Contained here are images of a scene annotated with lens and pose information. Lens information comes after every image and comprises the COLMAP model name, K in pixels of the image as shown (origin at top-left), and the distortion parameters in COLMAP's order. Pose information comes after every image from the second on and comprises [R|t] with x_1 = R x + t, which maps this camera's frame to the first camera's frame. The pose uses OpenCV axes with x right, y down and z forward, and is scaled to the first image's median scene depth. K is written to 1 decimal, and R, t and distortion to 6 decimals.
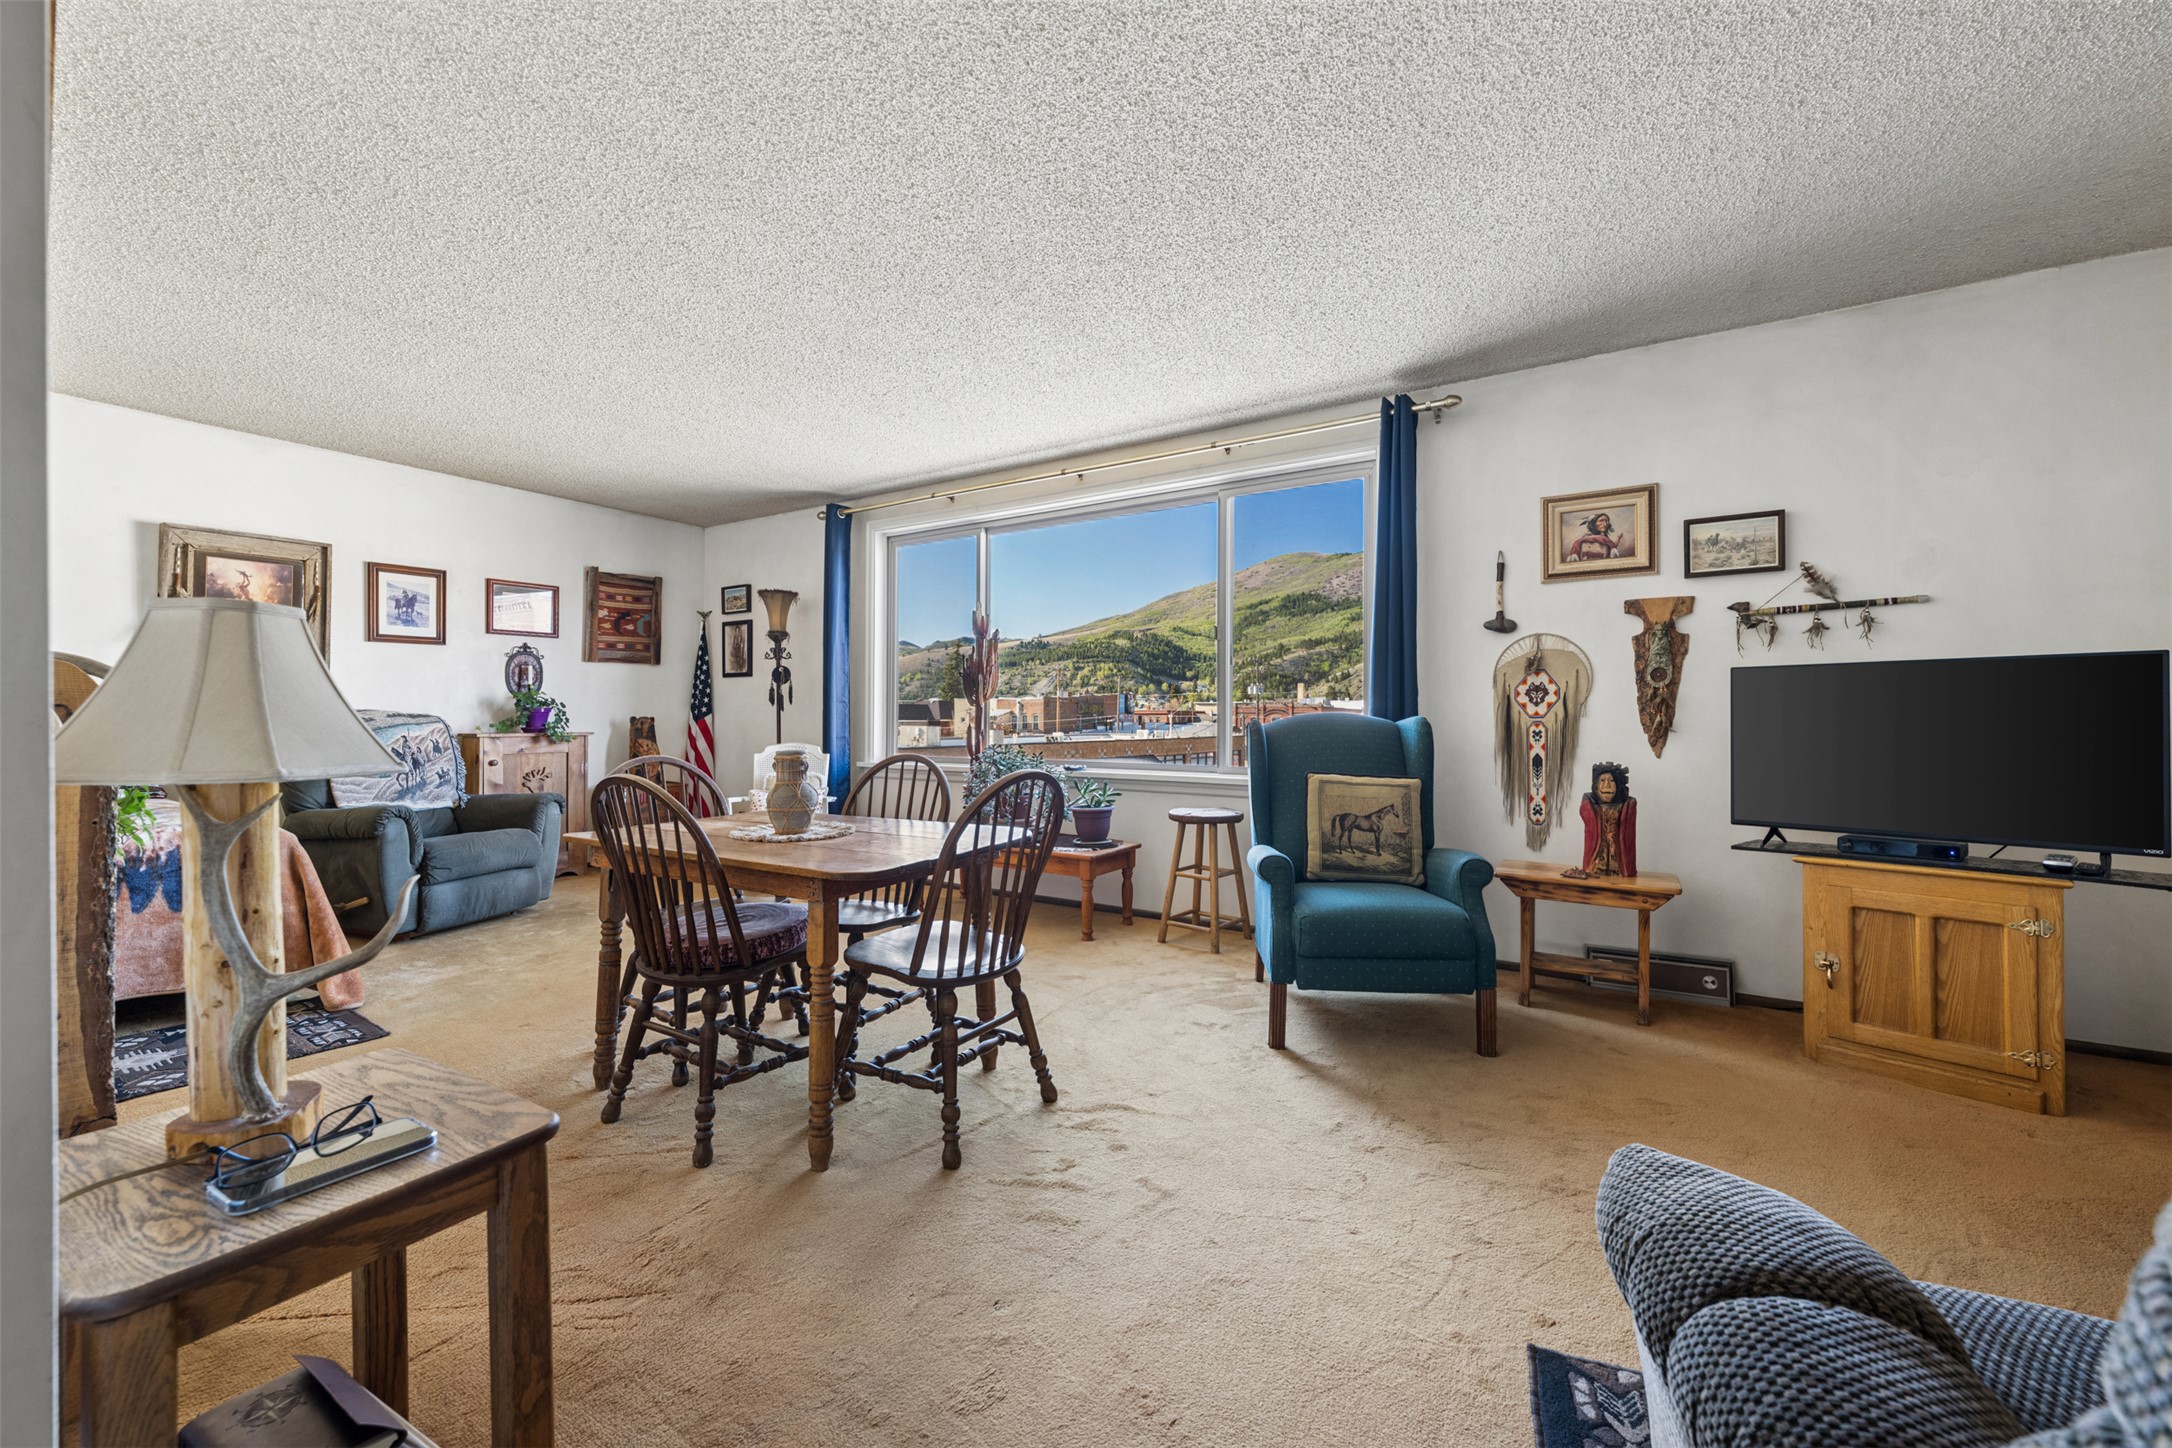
lens RADIAL K [[837.9, 0, 1078.9], [0, 837.9, 715.2], [0, 0, 1]] dist [0.000789, -0.000039]
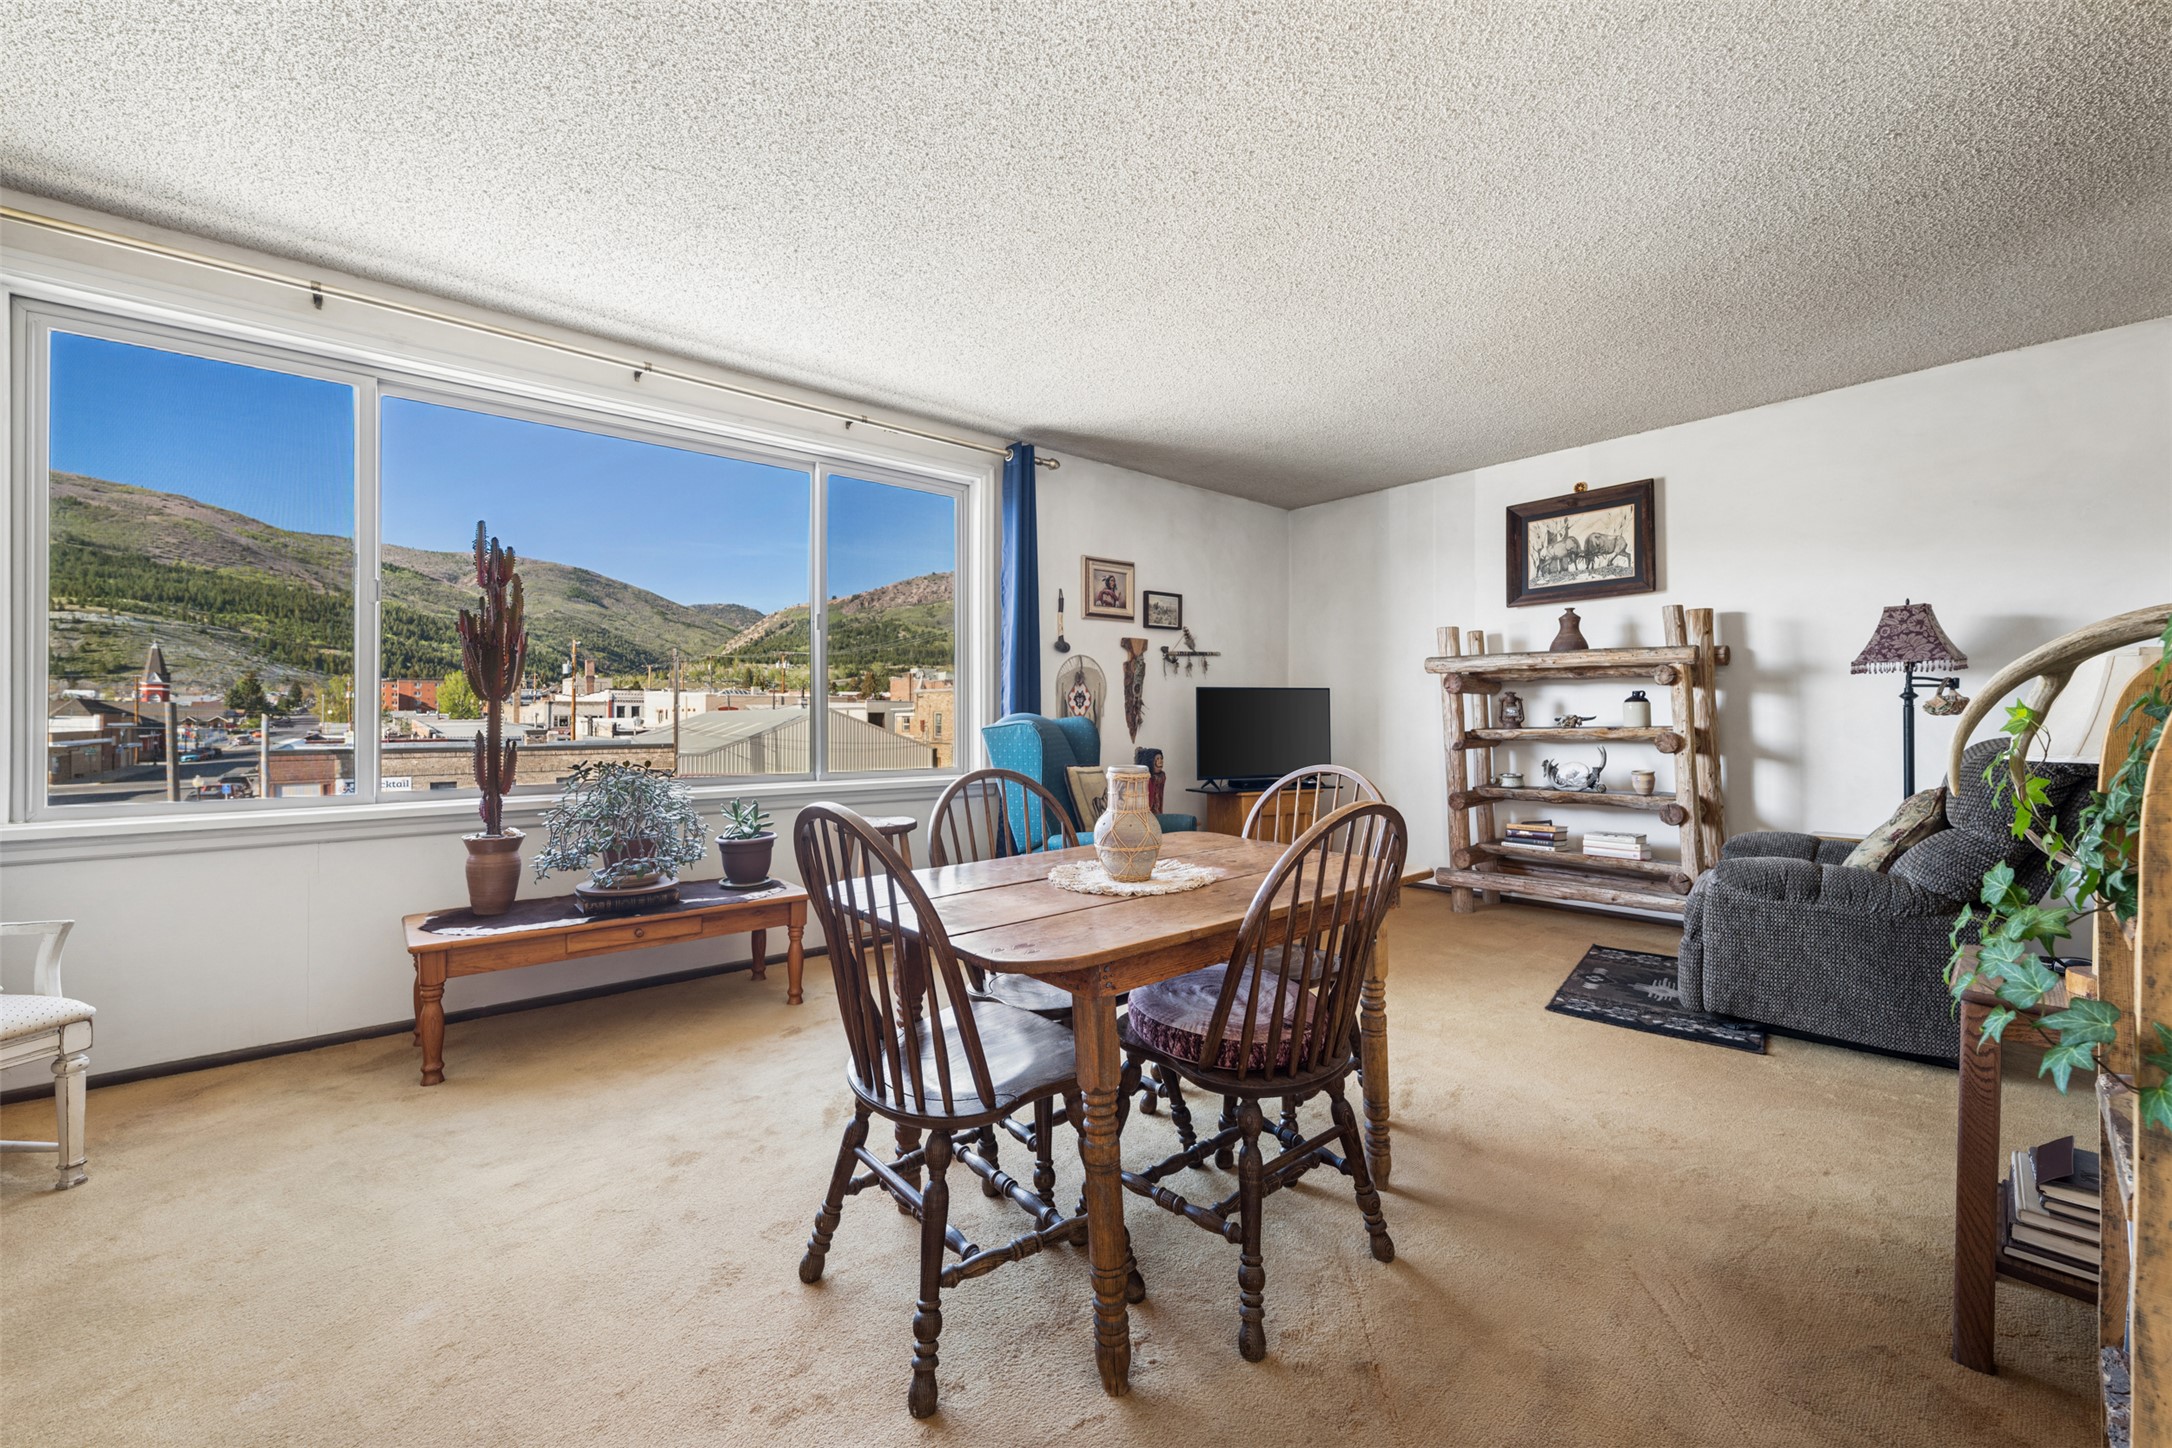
lens RADIAL K [[837.9, 0, 1085.2], [0, 837.9, 721.1], [0, 0, 1]] dist [0.000789, -0.000039]
pose [[0.323963, 0.000939, 0.946069, -0.760432], [0.006320, 0.999975, -0.003157, 0.013692], [-0.946049, 0.007002, 0.323949, 0.587463]]
